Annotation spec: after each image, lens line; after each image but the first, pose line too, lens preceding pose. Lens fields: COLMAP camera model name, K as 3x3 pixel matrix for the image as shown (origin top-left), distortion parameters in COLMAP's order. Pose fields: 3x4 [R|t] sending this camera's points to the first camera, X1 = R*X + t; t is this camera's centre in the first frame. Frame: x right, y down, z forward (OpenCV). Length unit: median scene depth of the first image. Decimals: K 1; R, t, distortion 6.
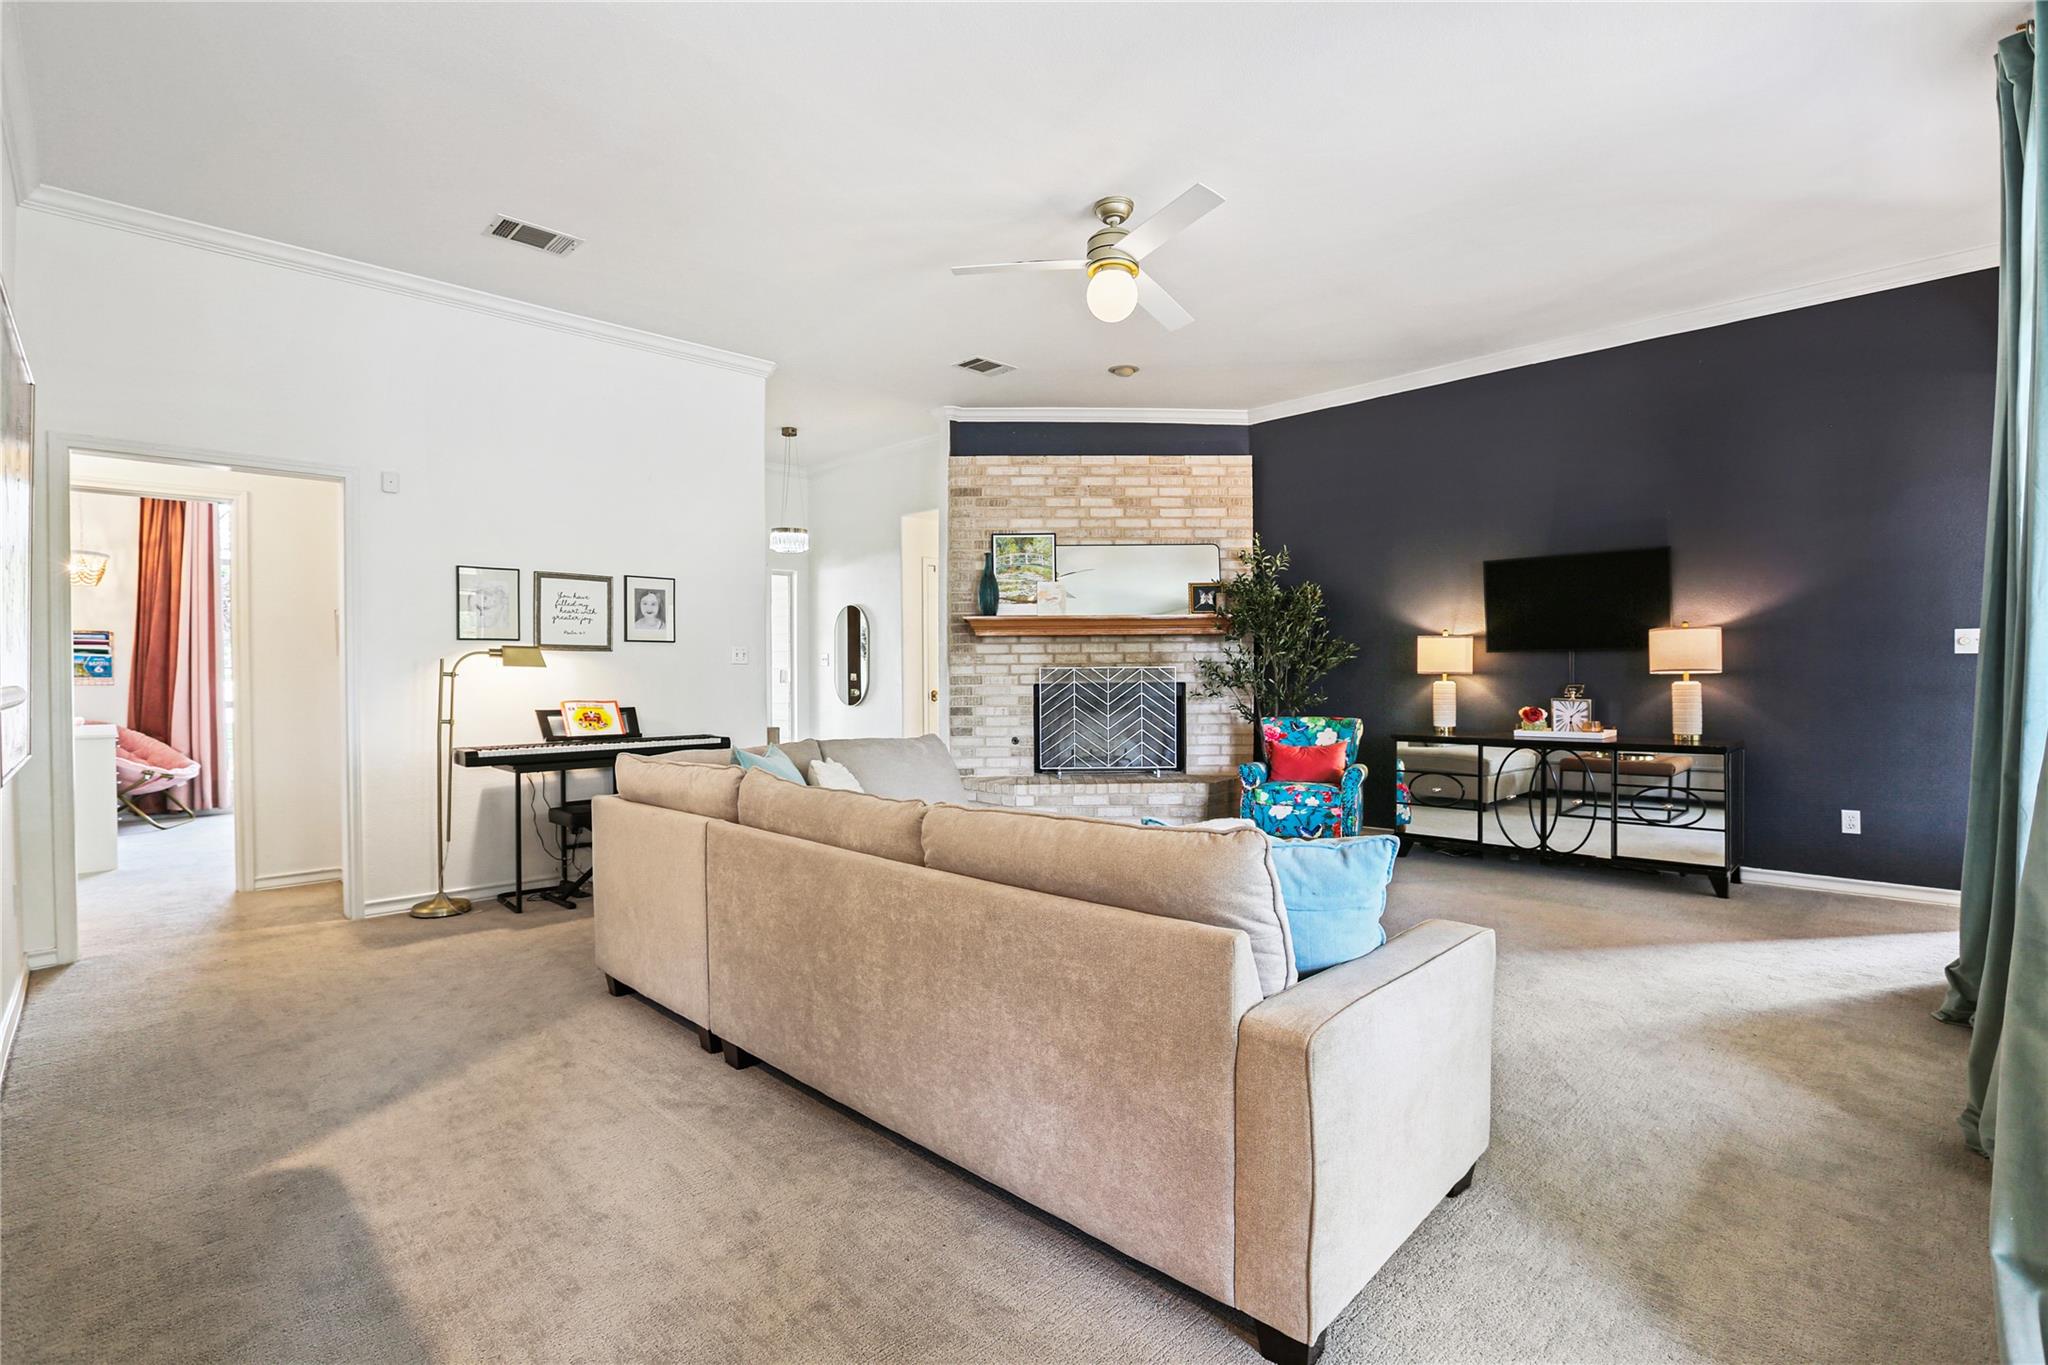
lens RADIAL K [[938.8, 0, 1024.0], [0, 938.8, 682.5], [0, 0, 1]] dist [-0.038728, 0.041816]
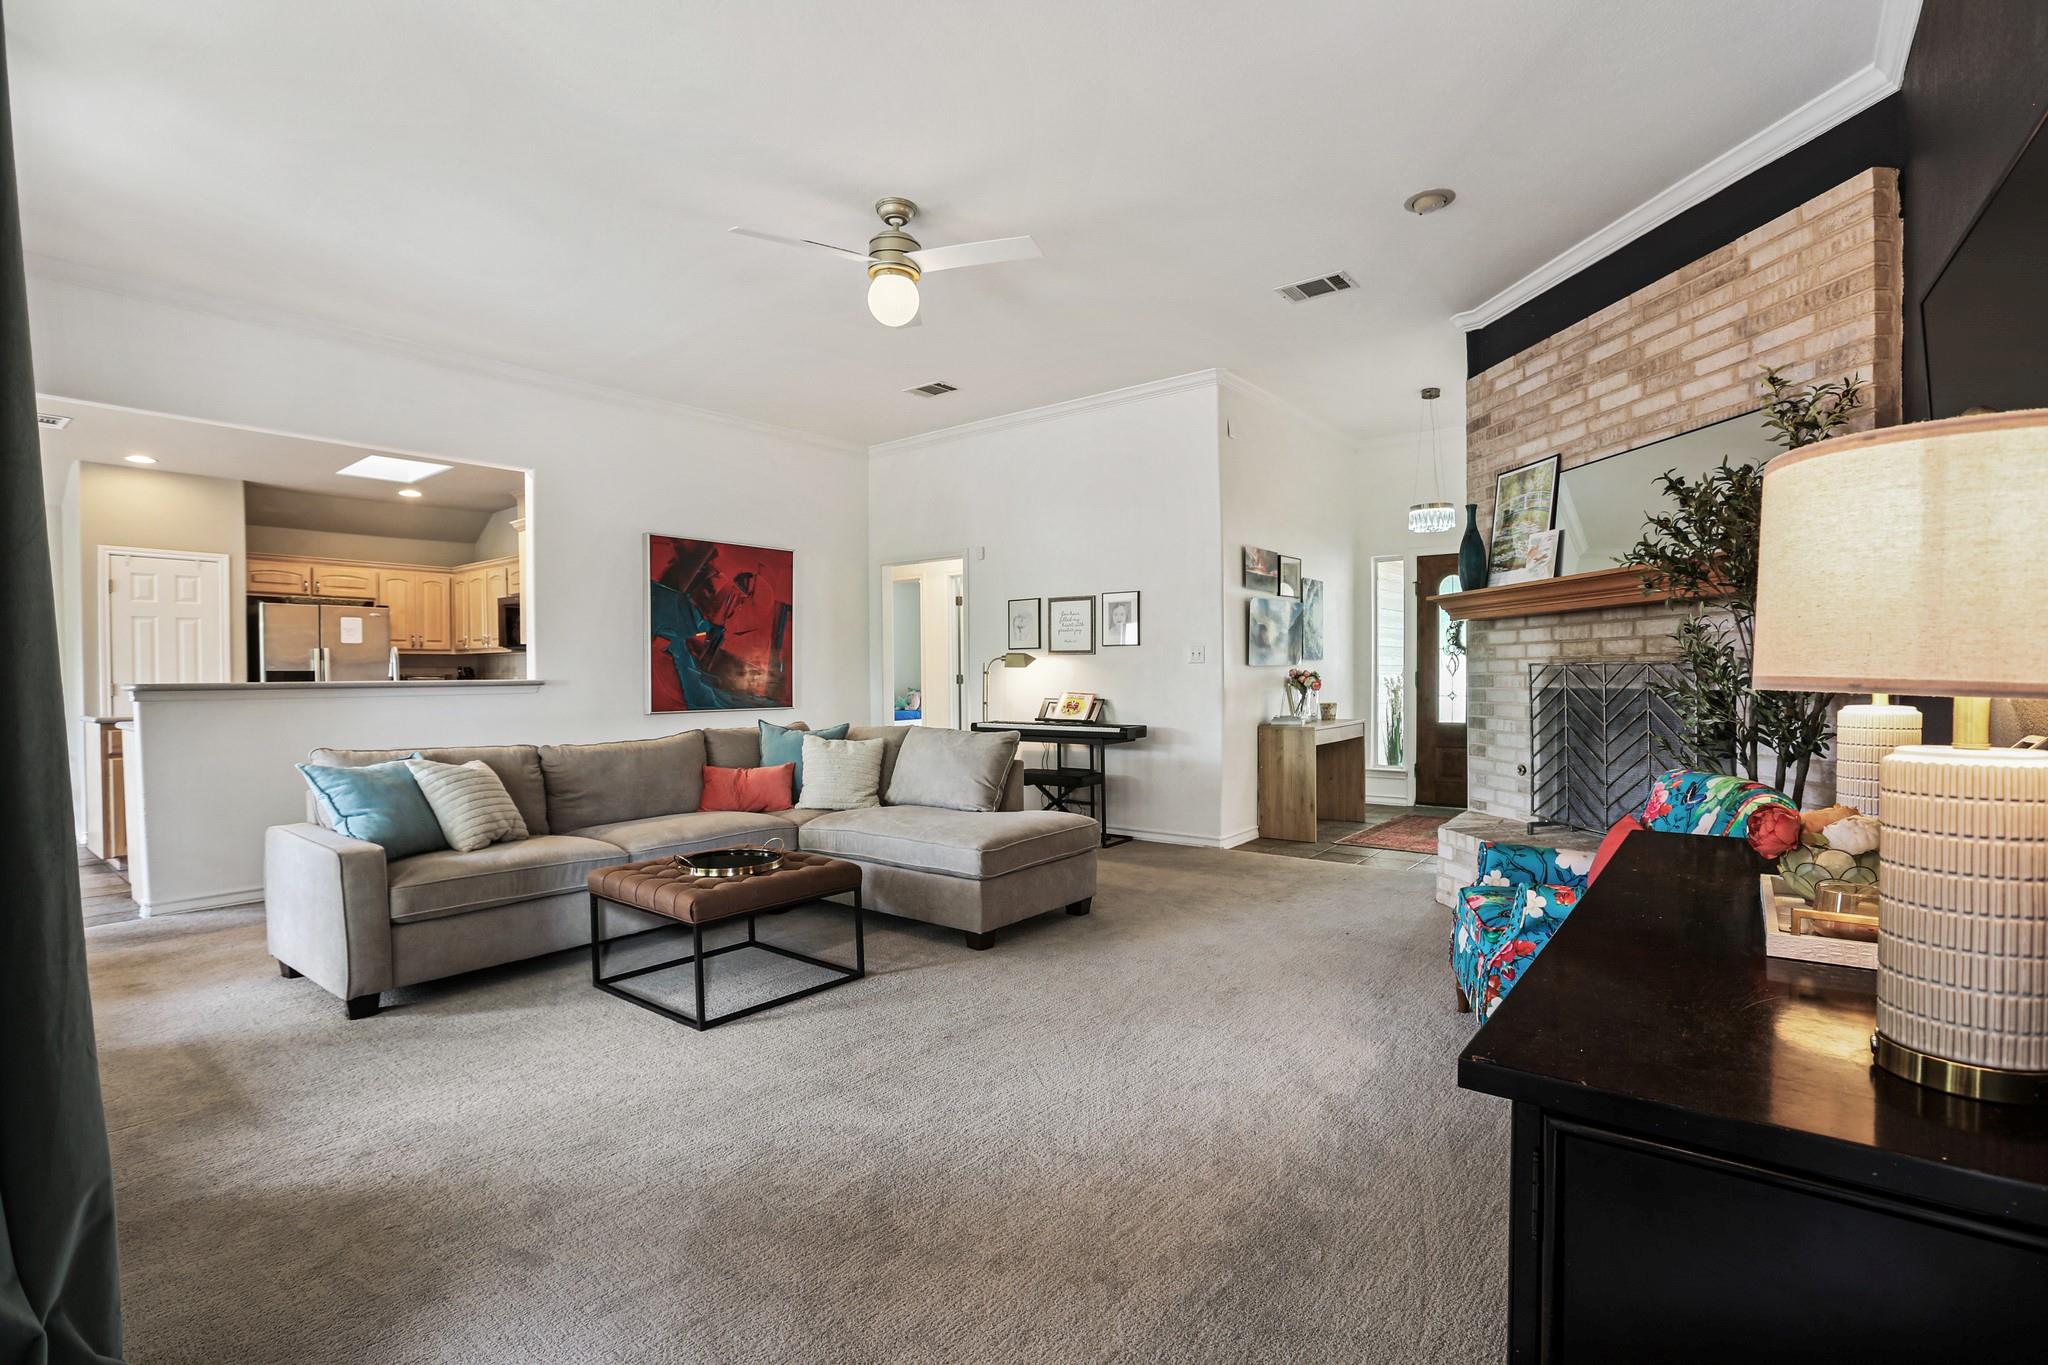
lens RADIAL K [[938.8, 0, 1024.0], [0, 938.8, 682.5], [0, 0, 1]] dist [-0.038728, 0.041816]
pose [[0.143599, 0.016919, -0.989491, 0.613582], [-0.003566, 0.999856, 0.016578, -0.012054], [0.989629, 0.001148, 0.143639, 0.548586]]
